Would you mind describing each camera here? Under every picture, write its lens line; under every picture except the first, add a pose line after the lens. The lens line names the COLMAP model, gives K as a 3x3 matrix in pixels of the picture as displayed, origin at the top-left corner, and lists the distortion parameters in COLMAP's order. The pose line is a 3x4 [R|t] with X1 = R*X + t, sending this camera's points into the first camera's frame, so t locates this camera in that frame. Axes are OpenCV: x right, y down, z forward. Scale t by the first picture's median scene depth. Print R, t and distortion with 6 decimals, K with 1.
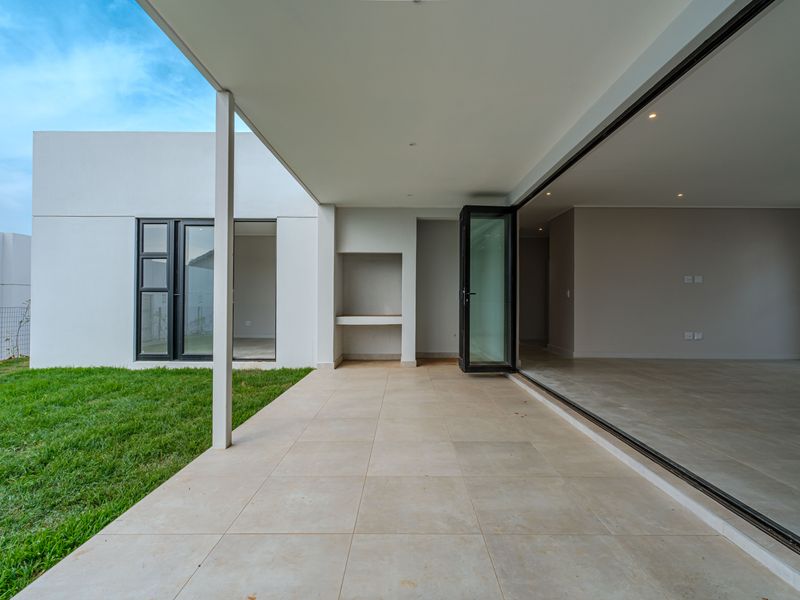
lens RADIAL K [[401.7, 0, 400.0], [0, 401.7, 300.0], [0, 0, 1]] dist [-0.002916, -0.000531]
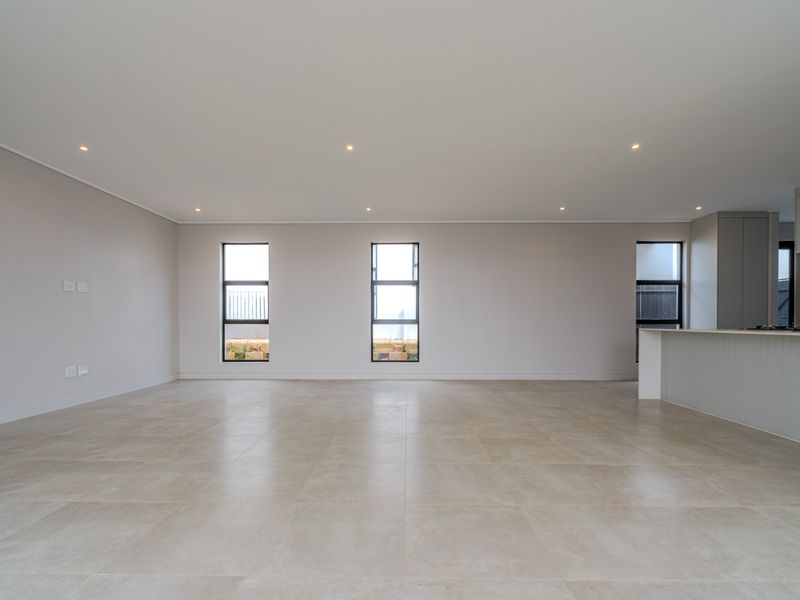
lens RADIAL K [[391.5, 0, 400.1], [0, 391.5, 324.9], [0, 0, 1]] dist [0.000874, 0.000224]
pose [[0.022263, -0.014964, 0.999640, 0.094727], [-0.000481, 0.999888, 0.014978, 0.002691], [-0.999752, -0.000814, 0.022254, 0.467324]]
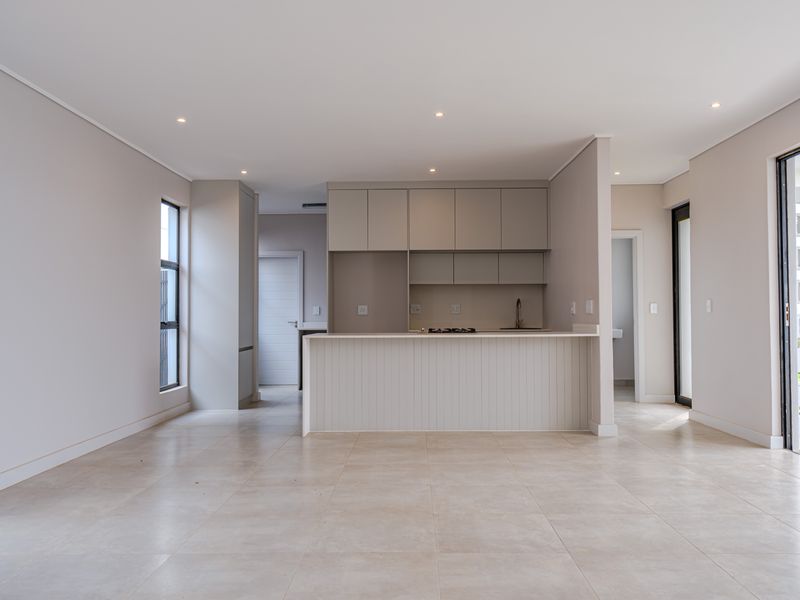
lens RADIAL K [[680.7, 0, 400.0], [0, 680.7, 300.0], [0, 0, 1]] dist [0.002766, -0.000055]
pose [[-0.999868, -0.000808, 0.016234, 0.687398], [-0.001123, 0.999811, -0.019409, -0.009966], [-0.016215, -0.019424, -0.999680, 0.930724]]
